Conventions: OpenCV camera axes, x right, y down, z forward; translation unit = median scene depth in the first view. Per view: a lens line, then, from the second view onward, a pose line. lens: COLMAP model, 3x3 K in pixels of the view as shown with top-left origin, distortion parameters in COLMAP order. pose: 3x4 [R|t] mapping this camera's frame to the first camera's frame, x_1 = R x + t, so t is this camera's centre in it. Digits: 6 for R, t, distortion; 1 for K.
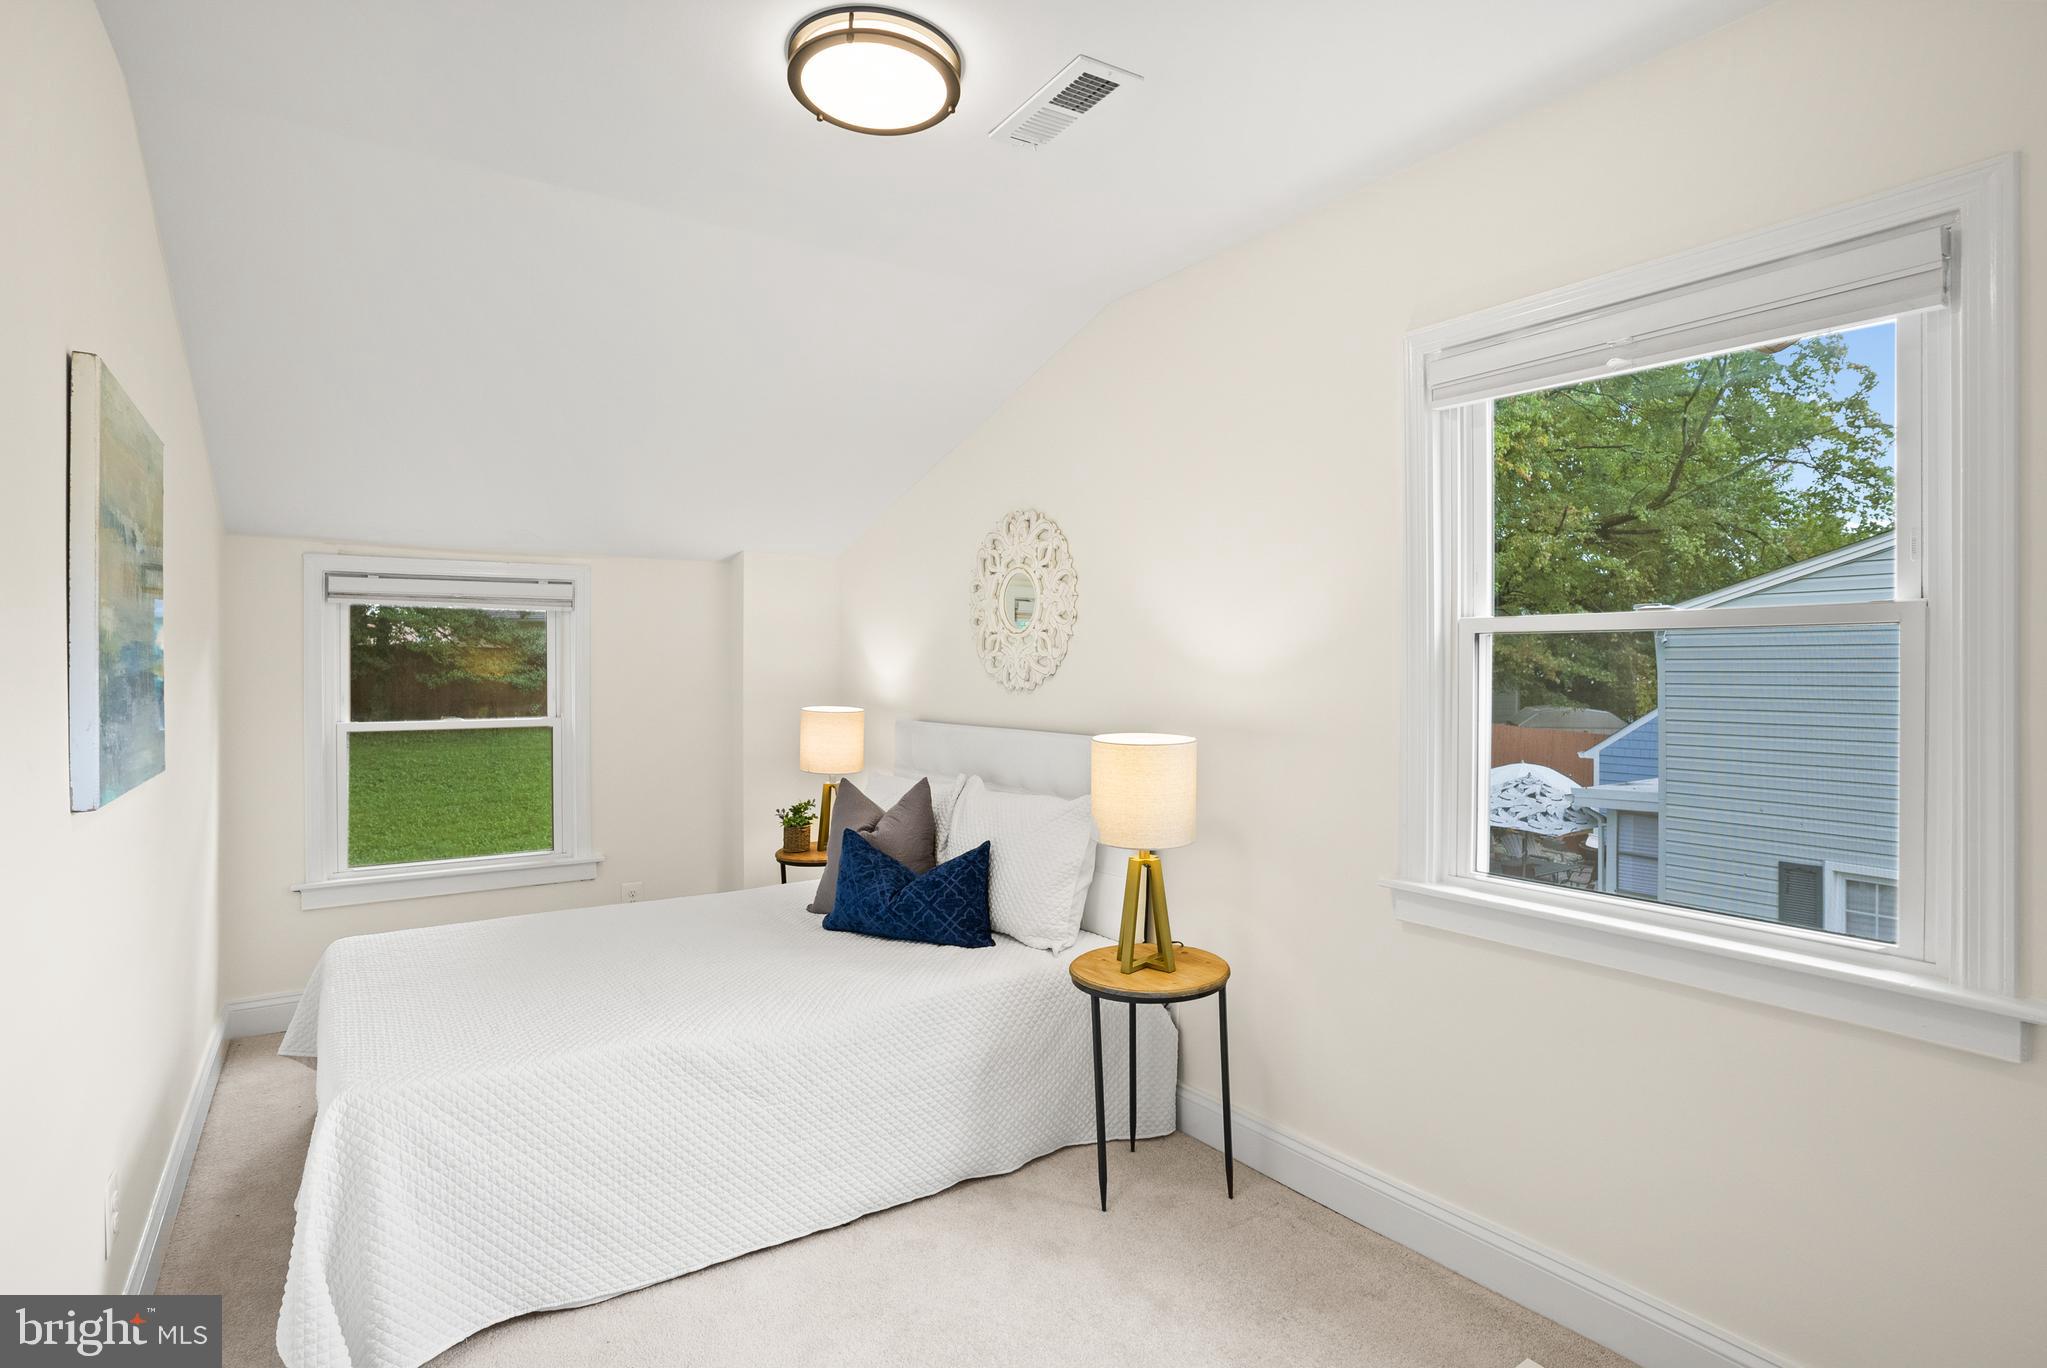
lens RADIAL K [[1040.7, 0, 1029.6], [0, 1040.7, 681.5], [0, 0, 1]] dist [-0.074641, 0.040329]
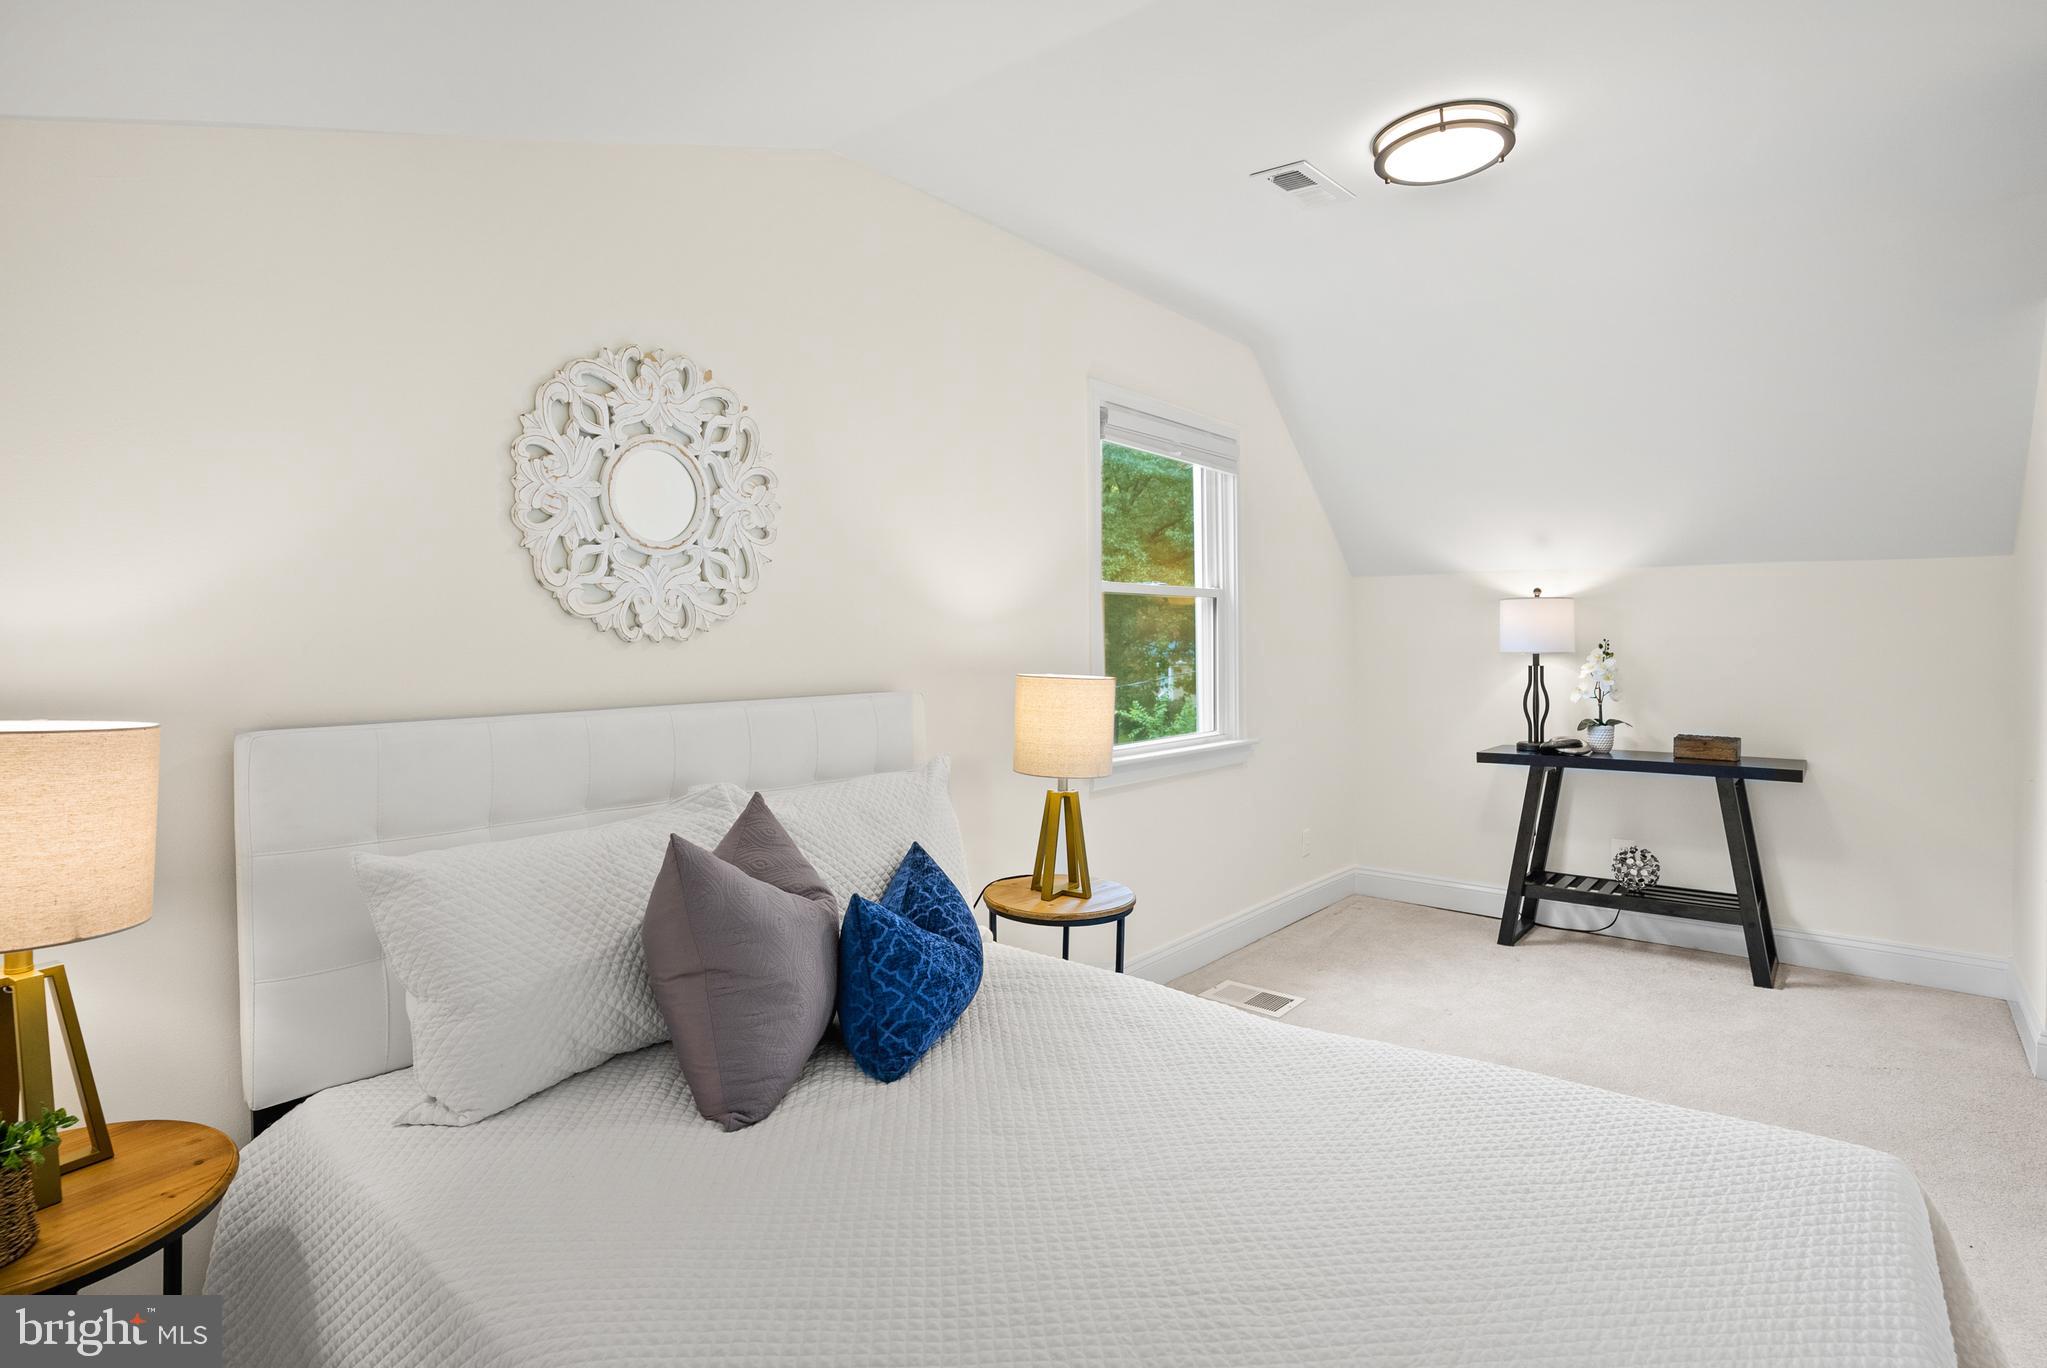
lens RADIAL K [[1040.7, 0, 1029.6], [0, 1040.7, 681.5], [0, 0, 1]] dist [-0.074641, 0.040329]
pose [[-0.234877, -0.048831, 0.970798, -0.675254], [0.009498, 0.998574, 0.052527, 0.002507], [-0.971979, 0.021558, -0.234079, 0.954392]]
